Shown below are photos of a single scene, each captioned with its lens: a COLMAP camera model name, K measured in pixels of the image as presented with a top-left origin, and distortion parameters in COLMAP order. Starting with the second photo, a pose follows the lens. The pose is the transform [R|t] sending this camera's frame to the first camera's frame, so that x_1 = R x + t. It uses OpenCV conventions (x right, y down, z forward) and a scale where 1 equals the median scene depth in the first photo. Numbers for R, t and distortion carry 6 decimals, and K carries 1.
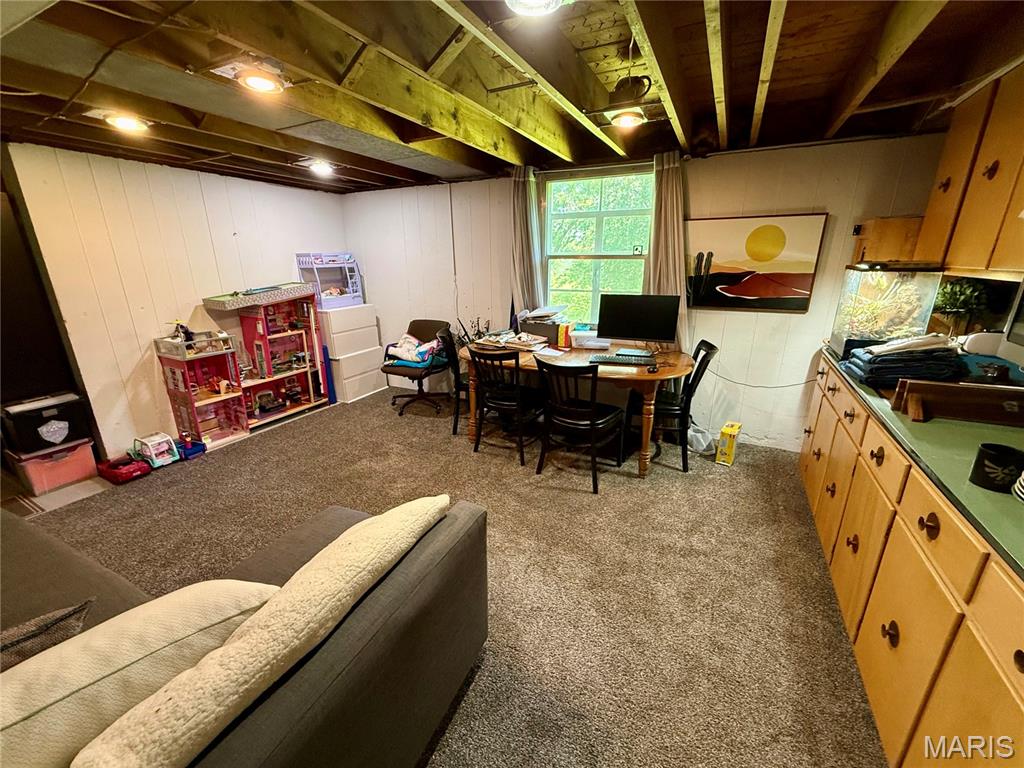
lens RADIAL K [[406.7, 0, 512.4], [0, 406.7, 384.8], [0, 0, 1]] dist [-0.002986, -0.000311]
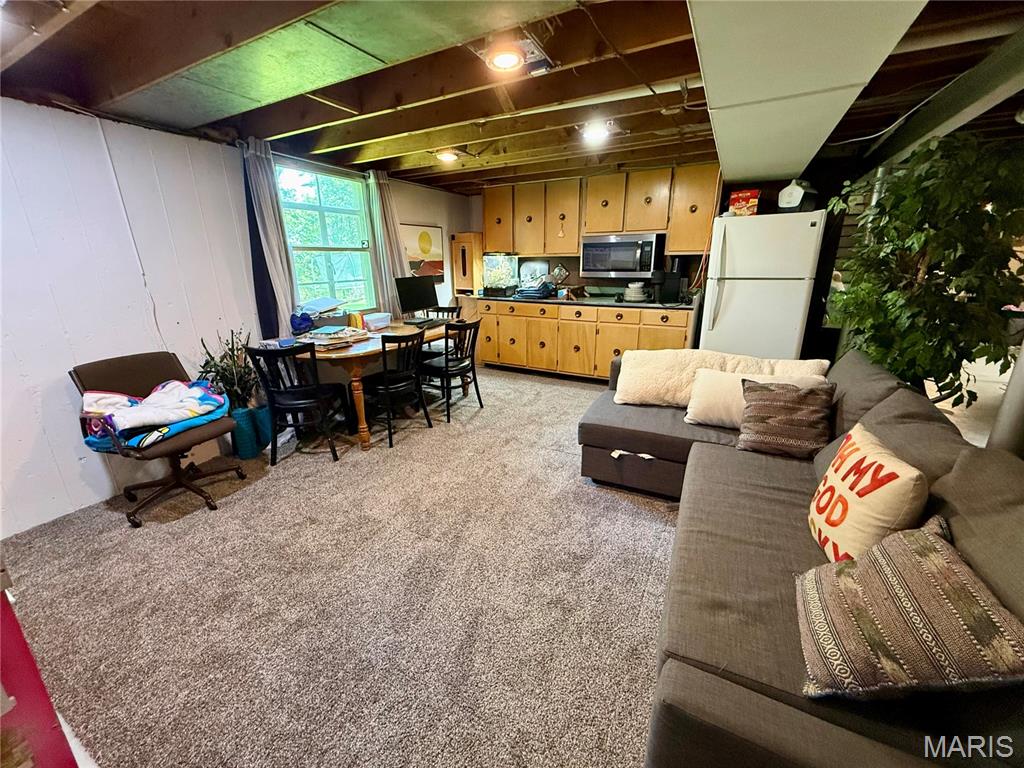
lens RADIAL K [[406.7, 0, 511.9], [0, 406.7, 385.4], [0, 0, 1]] dist [-0.002986, -0.000311]
pose [[0.019788, -0.289126, 0.957087, -0.947570], [0.313908, 0.910664, 0.268612, -0.135173], [-0.949247, 0.295122, 0.108779, 0.571566]]
